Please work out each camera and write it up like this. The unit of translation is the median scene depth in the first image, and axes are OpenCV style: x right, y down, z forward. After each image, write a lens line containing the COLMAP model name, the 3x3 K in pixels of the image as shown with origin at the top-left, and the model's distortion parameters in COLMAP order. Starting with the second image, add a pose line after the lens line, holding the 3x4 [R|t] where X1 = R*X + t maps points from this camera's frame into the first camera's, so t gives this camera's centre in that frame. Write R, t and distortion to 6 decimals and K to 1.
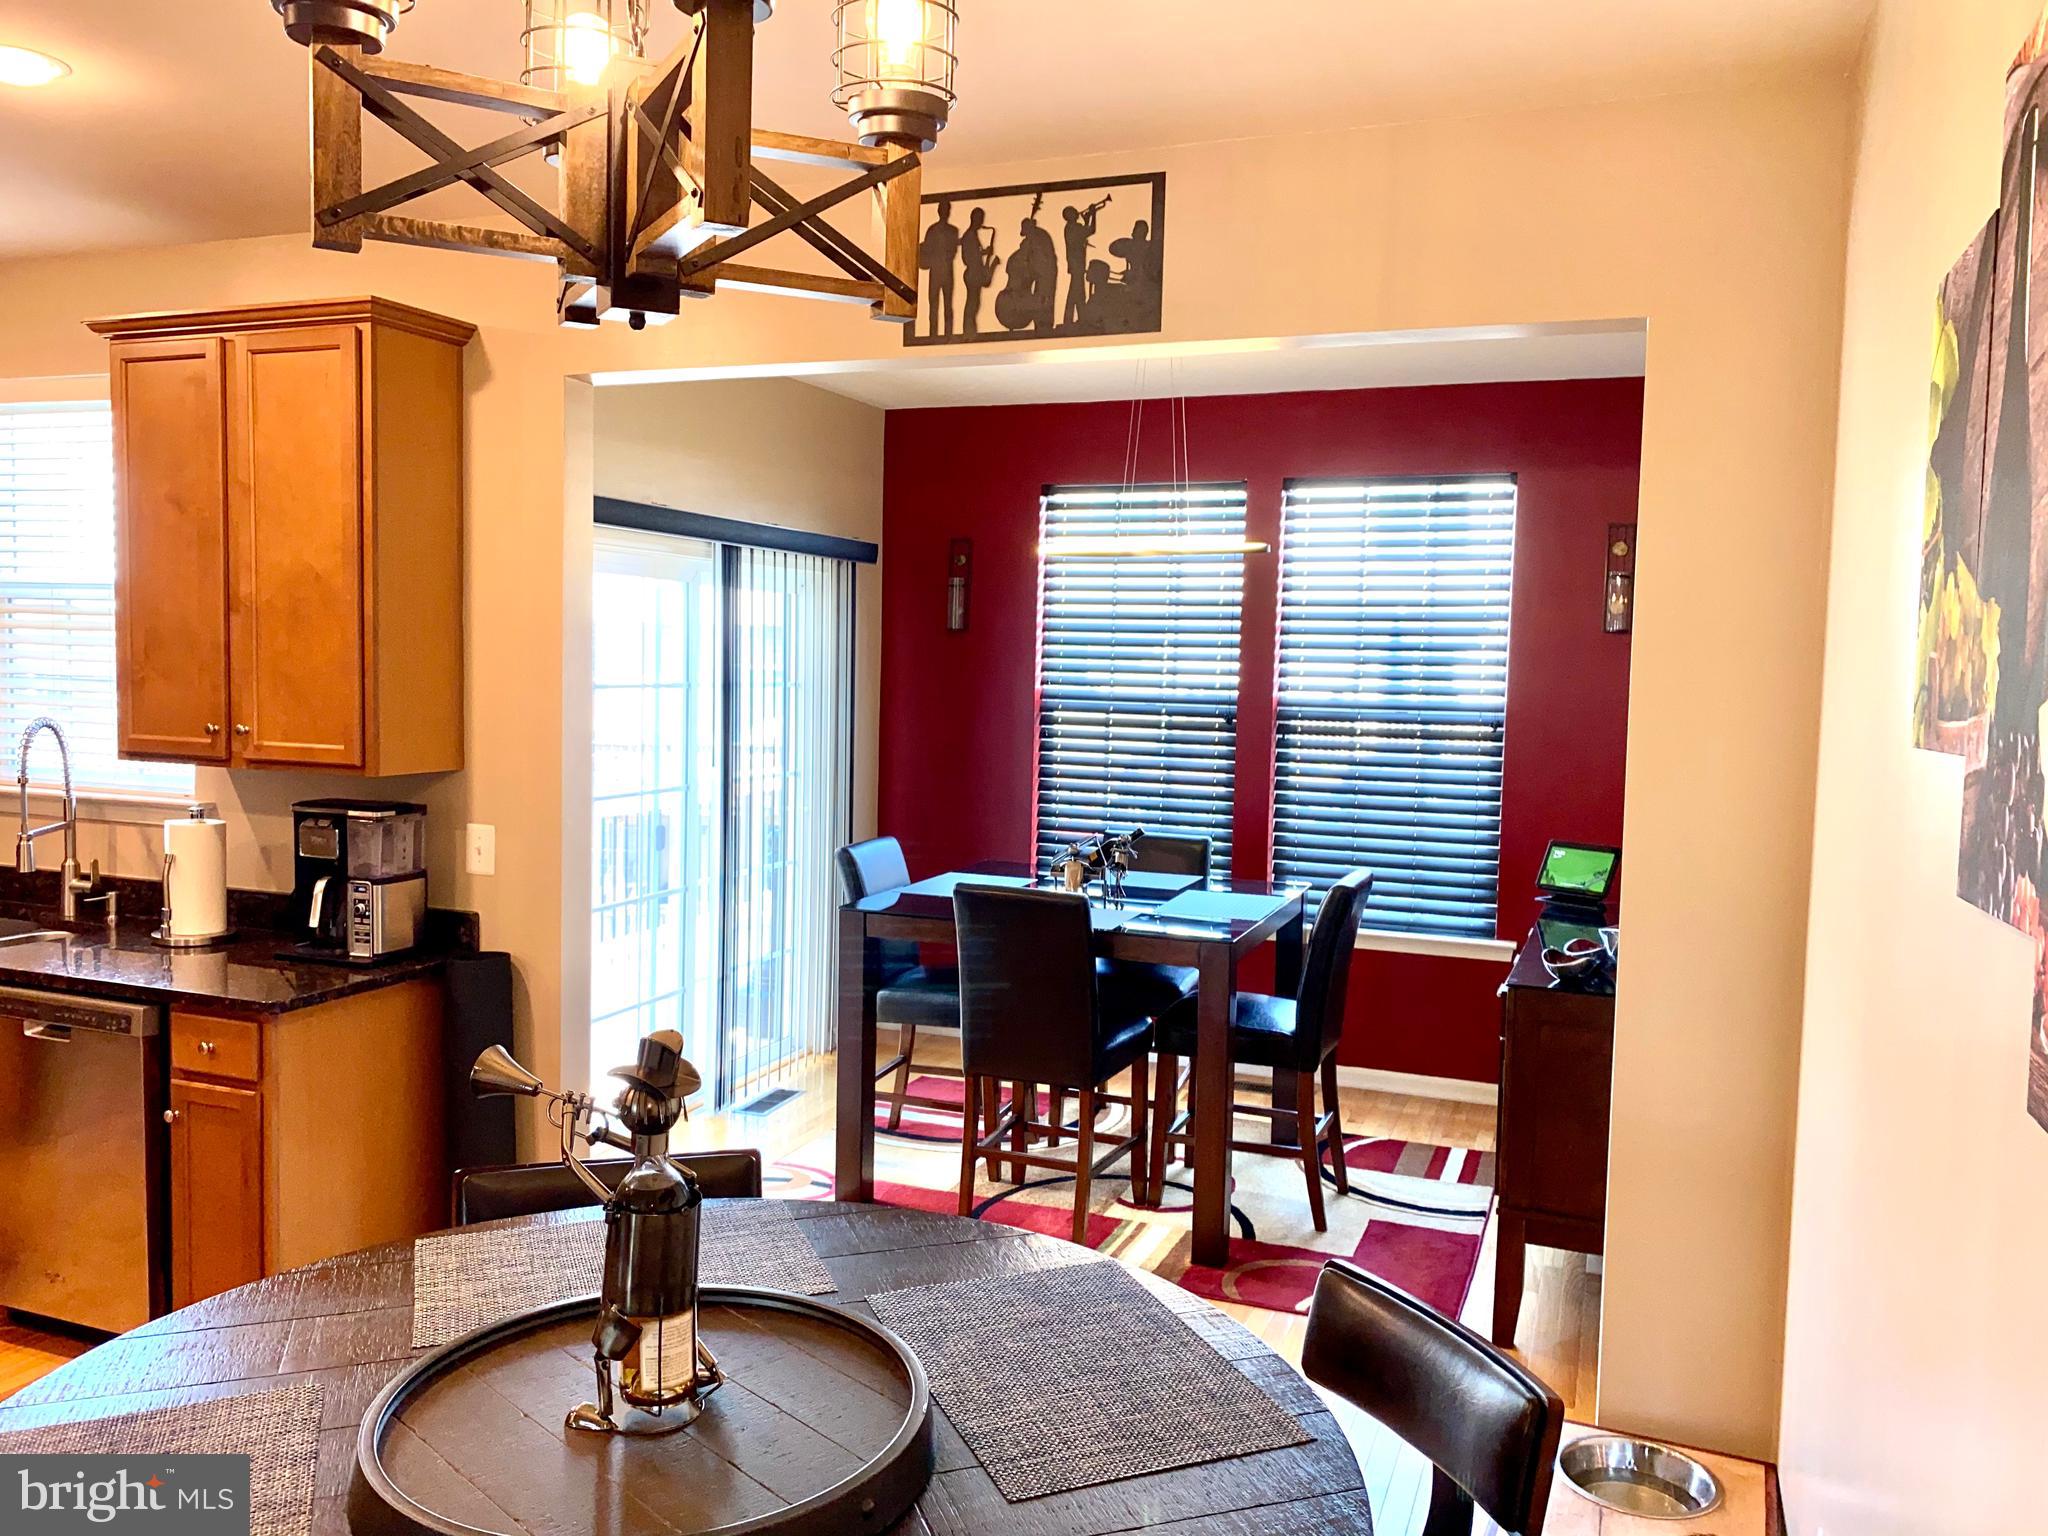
lens RADIAL K [[1553.9, 0, 1028.6], [0, 1553.9, 765.6], [0, 0, 1]] dist [0.022921, -0.034452]
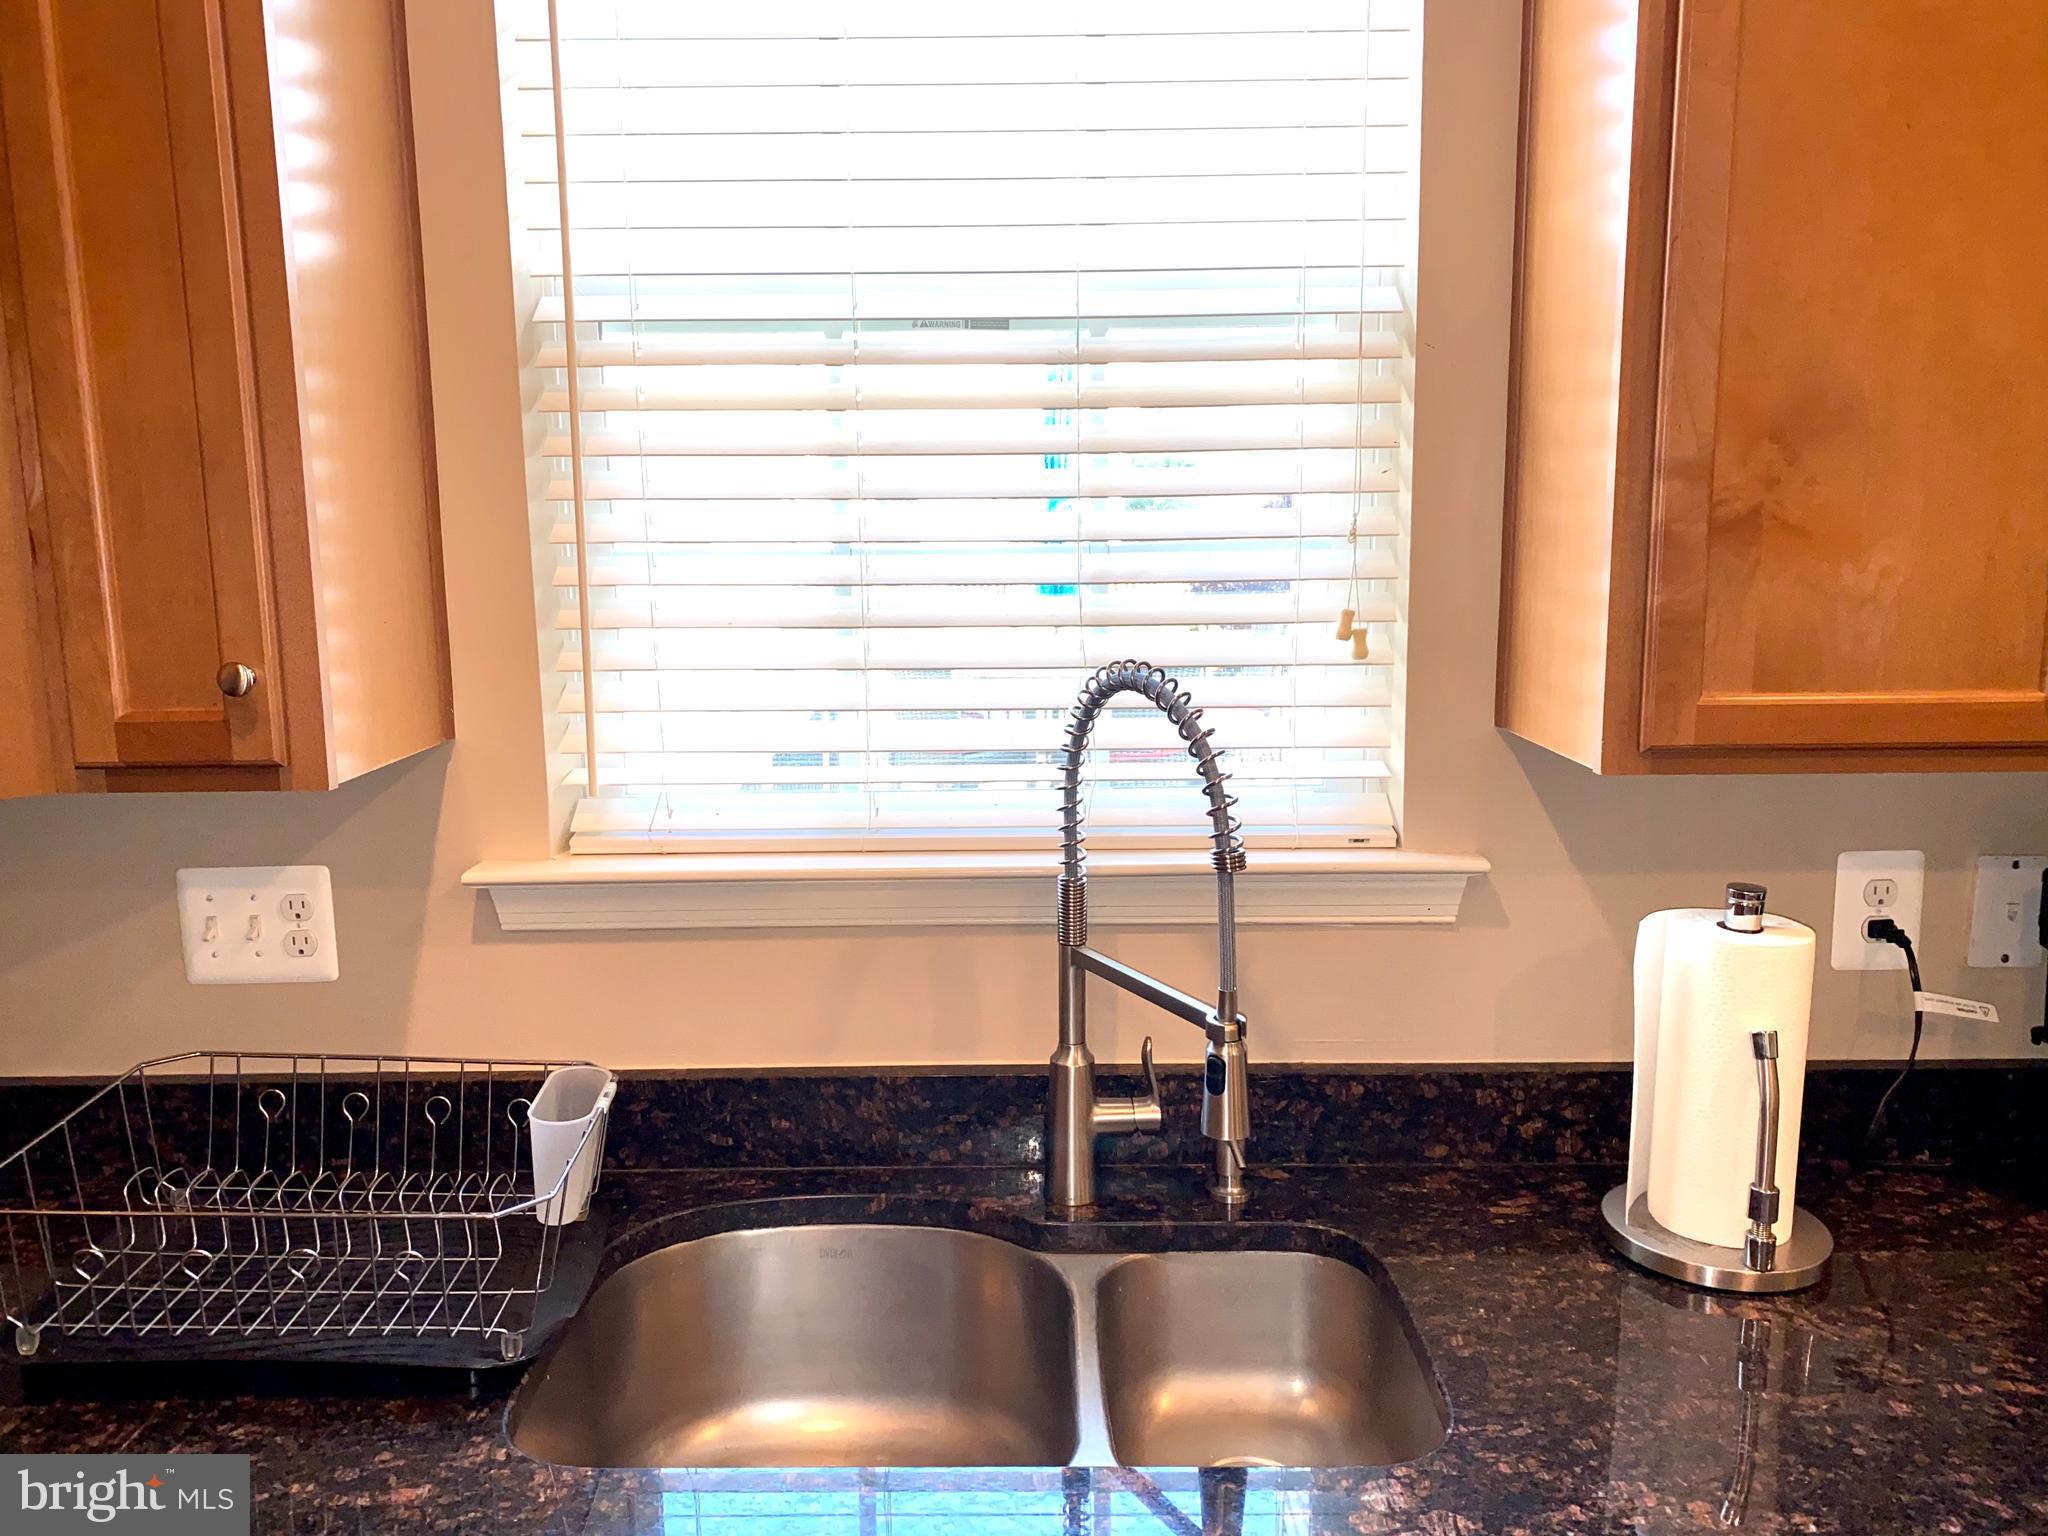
lens RADIAL K [[1553.9, 0, 1023.3], [0, 1553.9, 775.7], [0, 0, 1]] dist [0.022921, -0.034452]
pose [[0.935969, -0.077607, 0.343423, -0.831023], [0.049151, 0.994654, 0.090816, -0.040442], [-0.348635, -0.068122, 0.934780, 0.753955]]
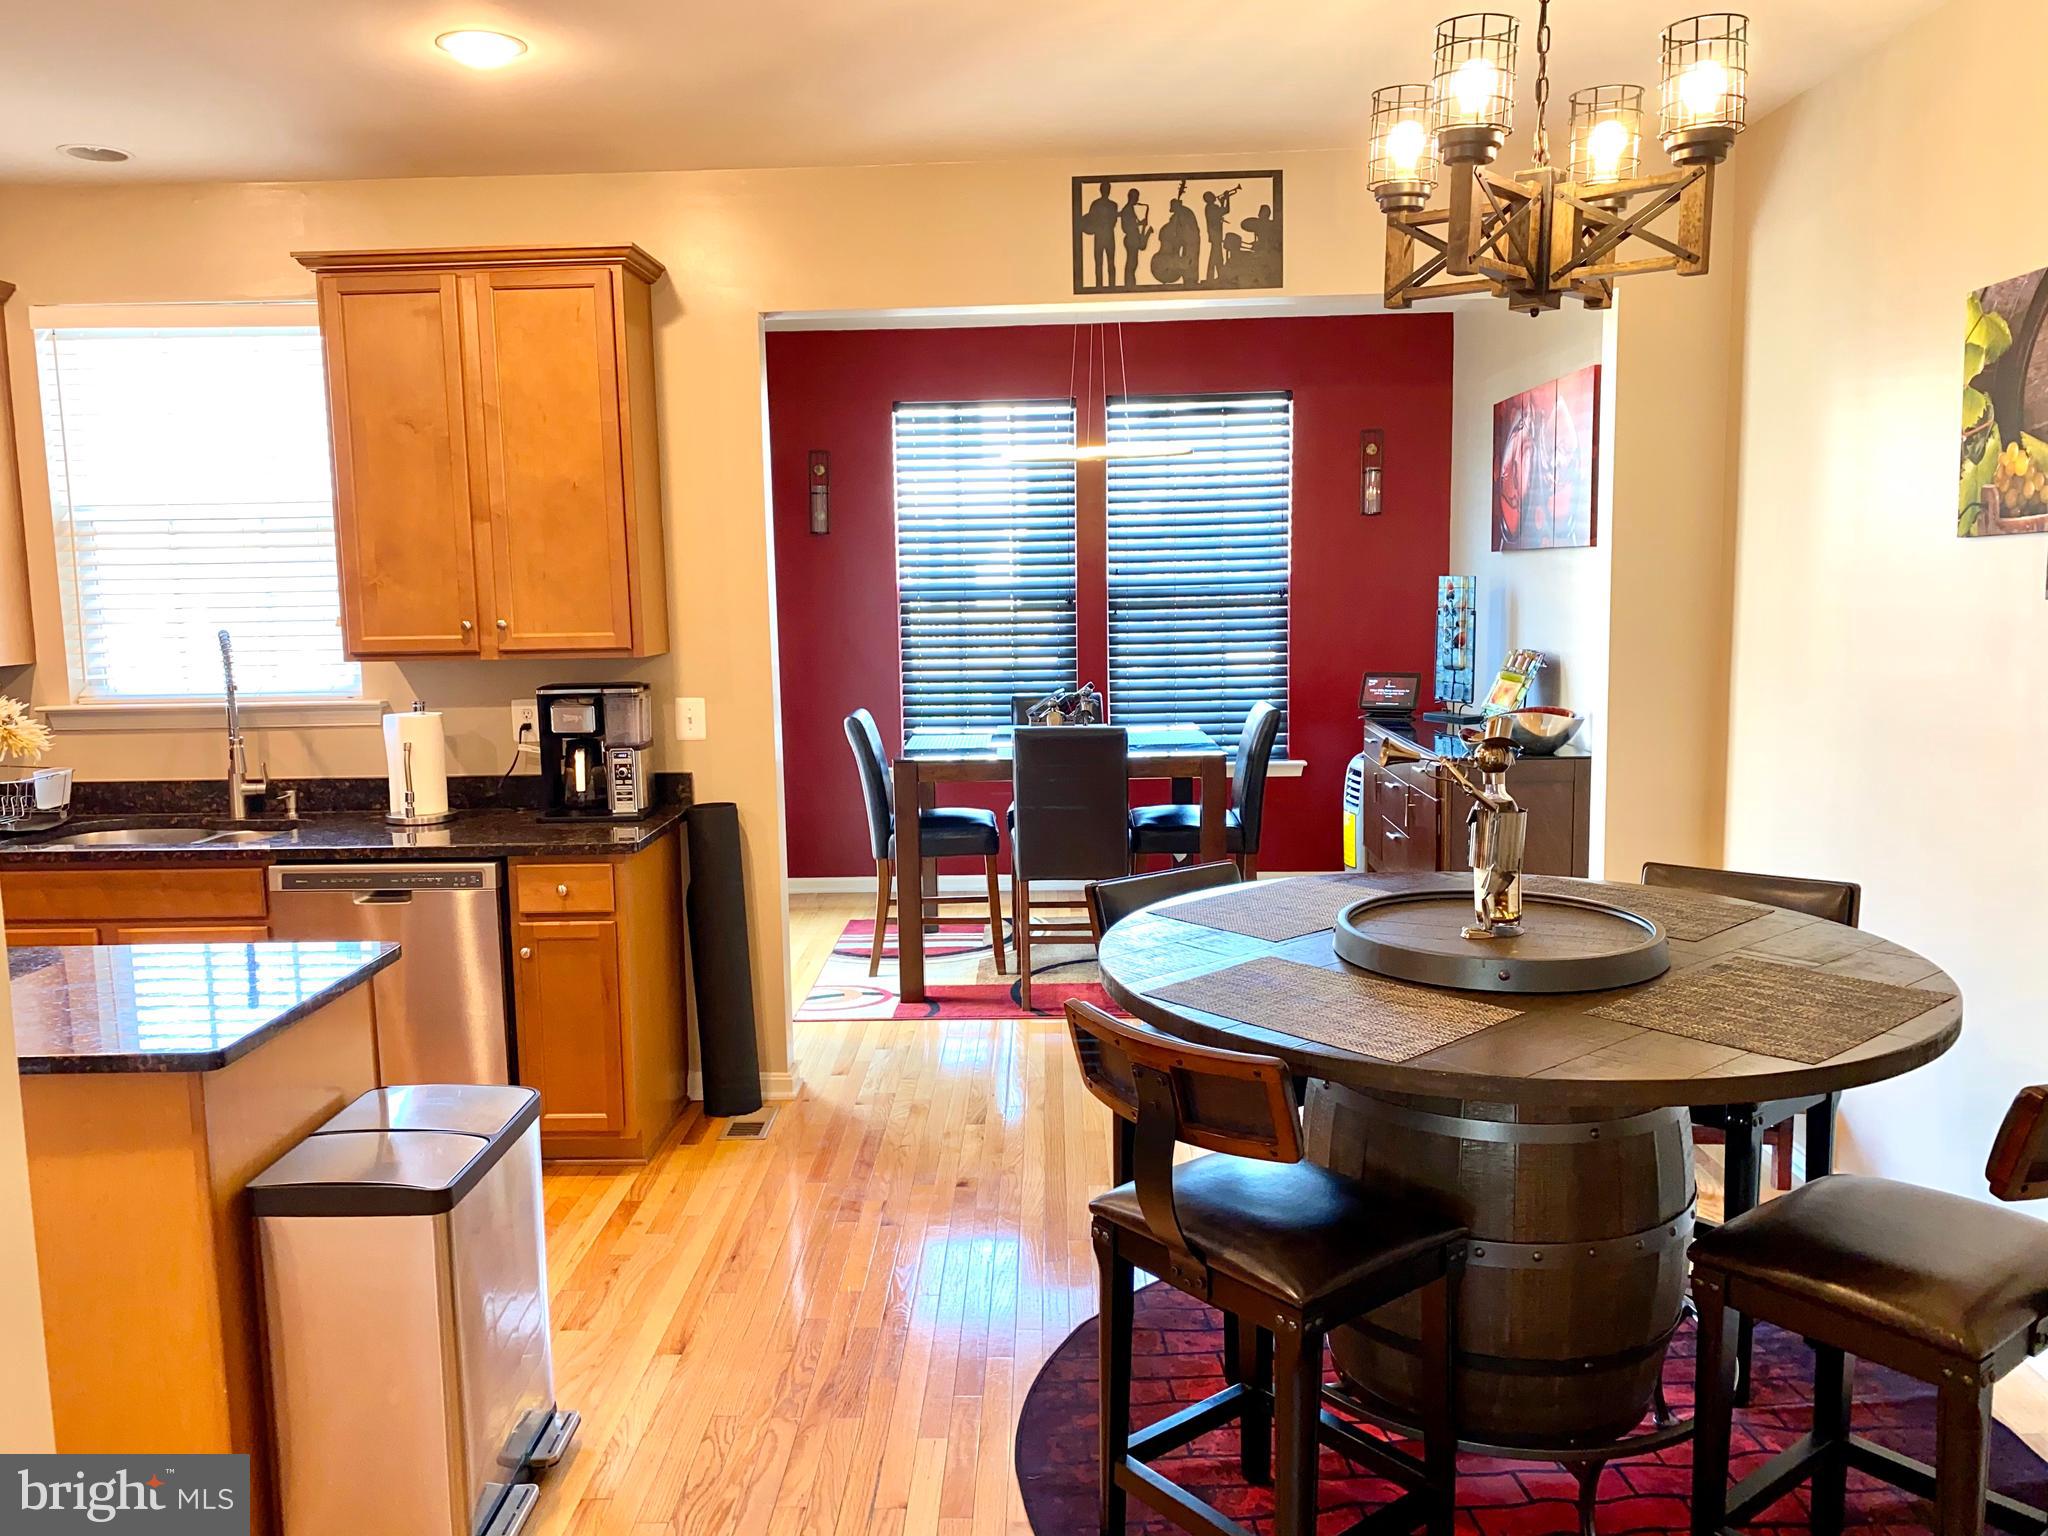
lens RADIAL K [[1553.9, 0, 1013.7], [0, 1553.9, 779.8], [0, 0, 1]] dist [0.022921, -0.034452]
pose [[0.942009, -0.085410, 0.324538, -0.515282], [0.065585, 0.995278, 0.071562, 0.031938], [-0.329118, -0.046127, 0.943162, -0.196428]]
